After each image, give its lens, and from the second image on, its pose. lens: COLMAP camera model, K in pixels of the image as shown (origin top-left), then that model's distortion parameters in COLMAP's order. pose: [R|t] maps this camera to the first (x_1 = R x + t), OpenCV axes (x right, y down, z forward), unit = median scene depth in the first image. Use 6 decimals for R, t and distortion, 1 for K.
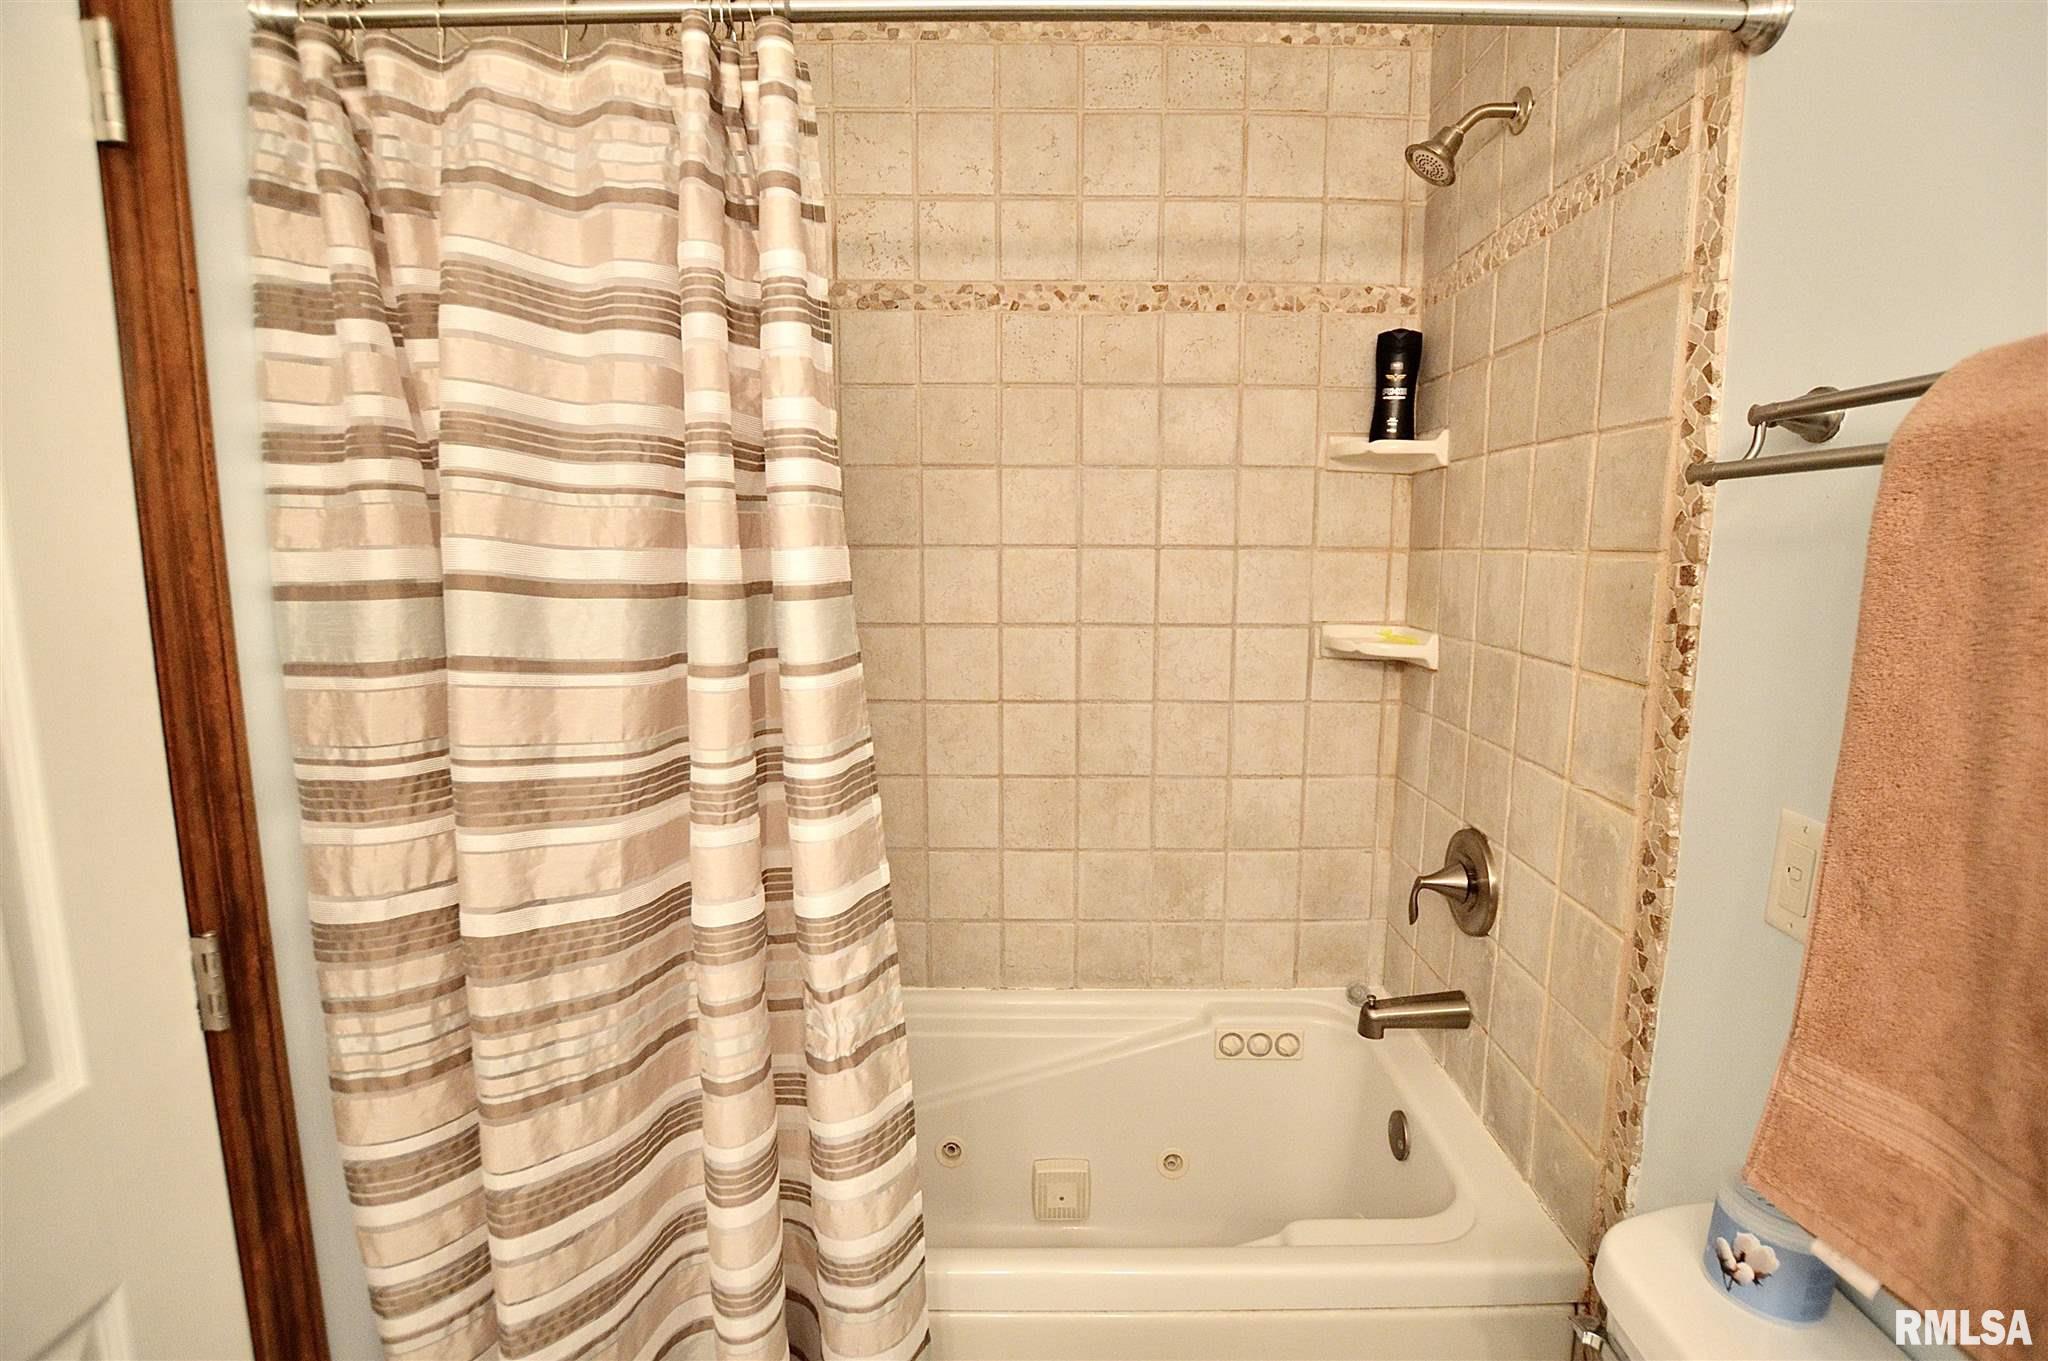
lens RADIAL K [[930.5, 0, 1034.2], [0, 930.5, 675.6], [0, 0, 1]] dist [-0.029877, 0.002476]
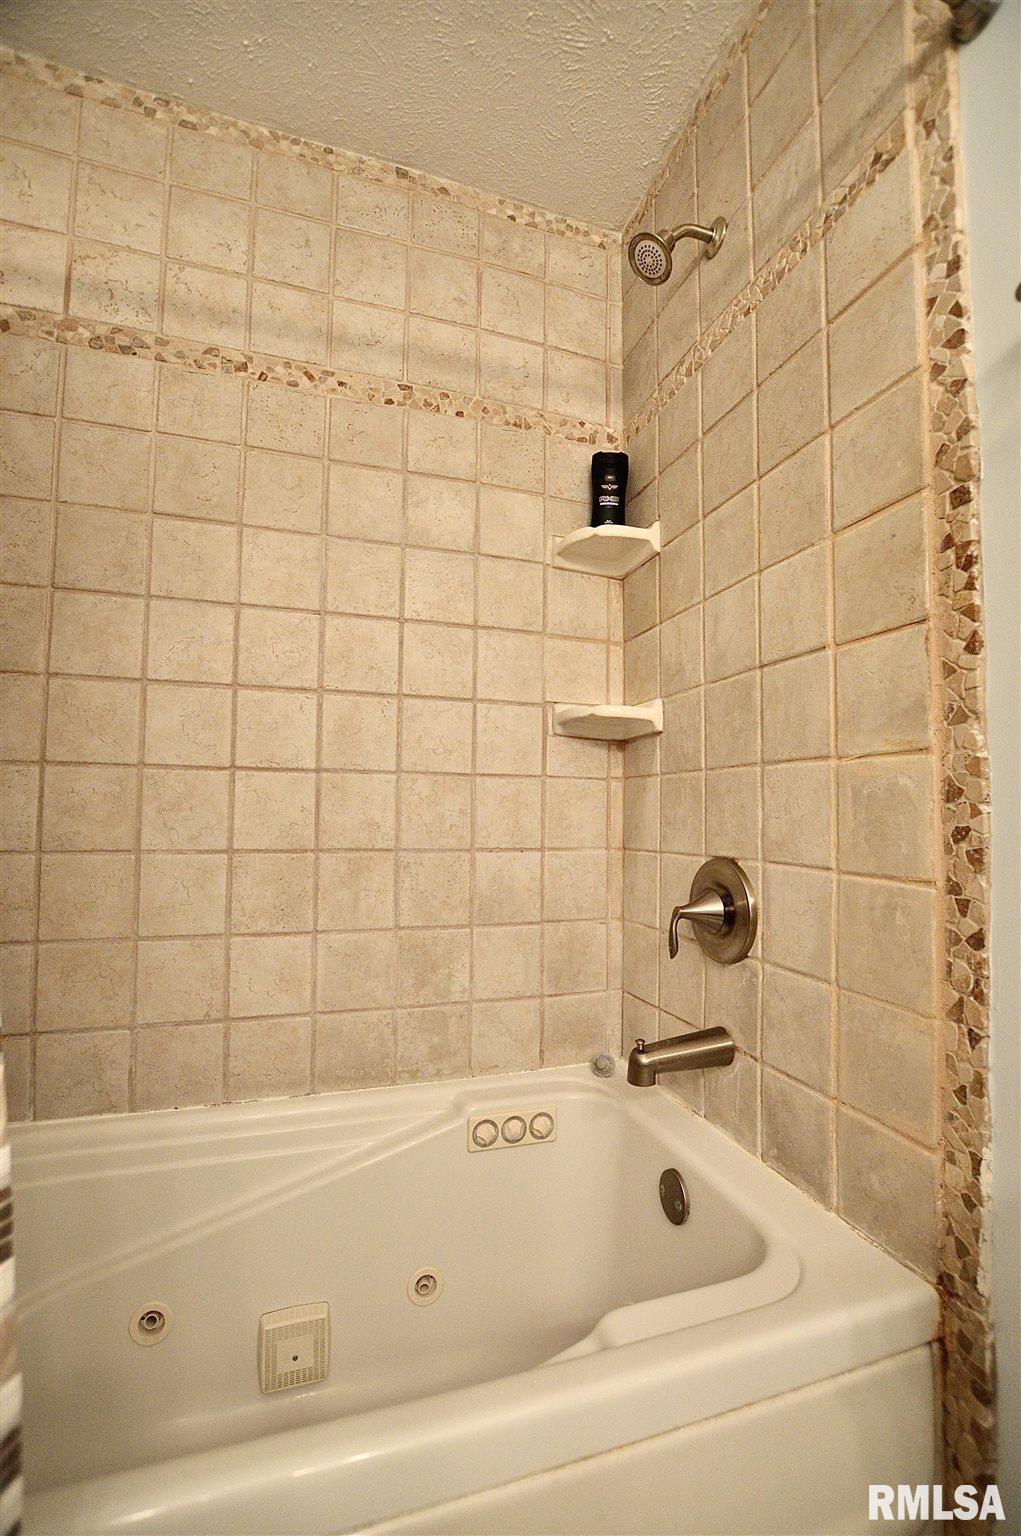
lens RADIAL K [[697.9, 0, 508.5], [0, 697.9, 776.1], [0, 0, 1]] dist [-0.029877, 0.002476]
pose [[0.947541, 0.024522, 0.318692, 0.004312], [0.034384, 0.983447, -0.177903, 0.179302], [-0.317780, 0.179528, 0.931013, 0.293775]]
